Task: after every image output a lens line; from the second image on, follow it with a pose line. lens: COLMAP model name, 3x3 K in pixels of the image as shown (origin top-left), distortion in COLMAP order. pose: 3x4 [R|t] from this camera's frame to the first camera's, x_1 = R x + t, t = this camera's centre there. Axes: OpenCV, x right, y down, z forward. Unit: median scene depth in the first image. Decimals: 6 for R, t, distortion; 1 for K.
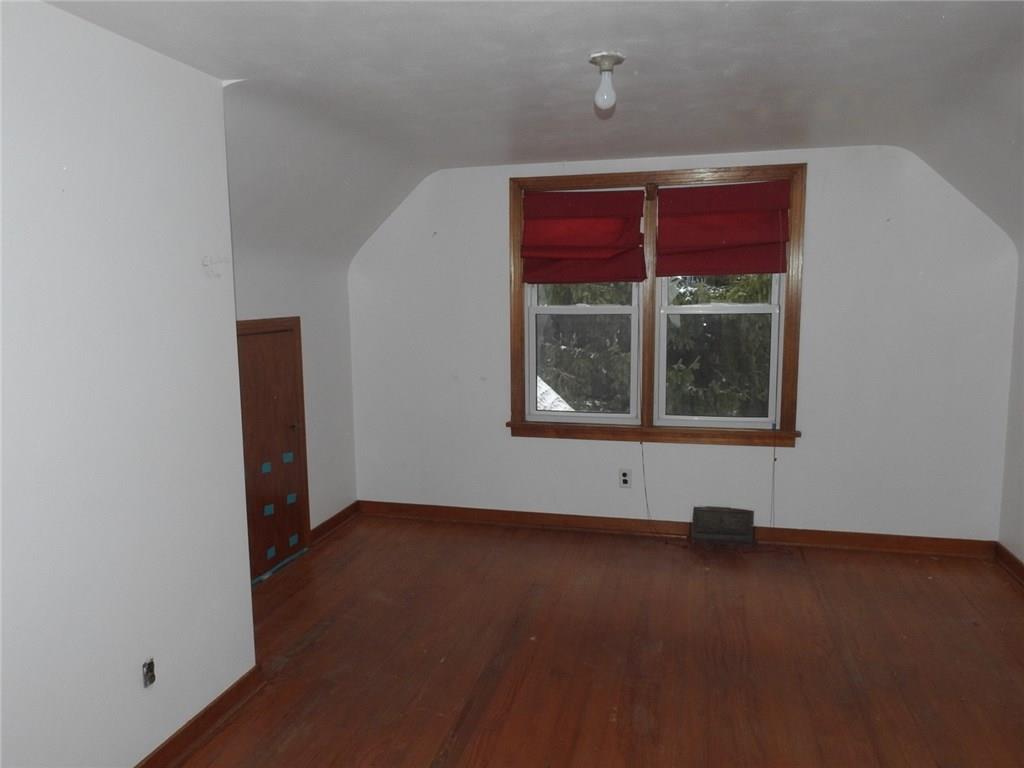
lens RADIAL K [[732.8, 0, 509.1], [0, 732.8, 389.6], [0, 0, 1]] dist [-0.005297, 0.006123]
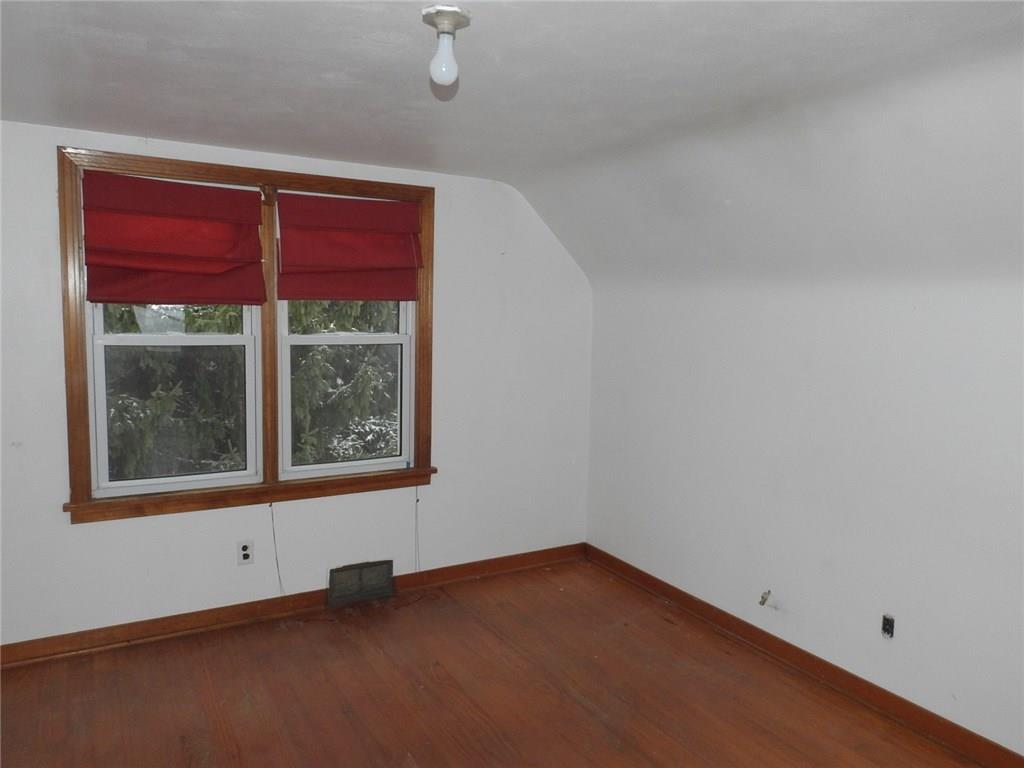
lens RADIAL K [[732.8, 0, 509.1], [0, 732.8, 389.6], [0, 0, 1]] dist [-0.005297, 0.006123]
pose [[0.710935, -0.051498, 0.701369, -0.192471], [0.065665, 0.997819, 0.006705, -0.042438], [-0.700185, 0.041289, 0.712766, 0.240521]]
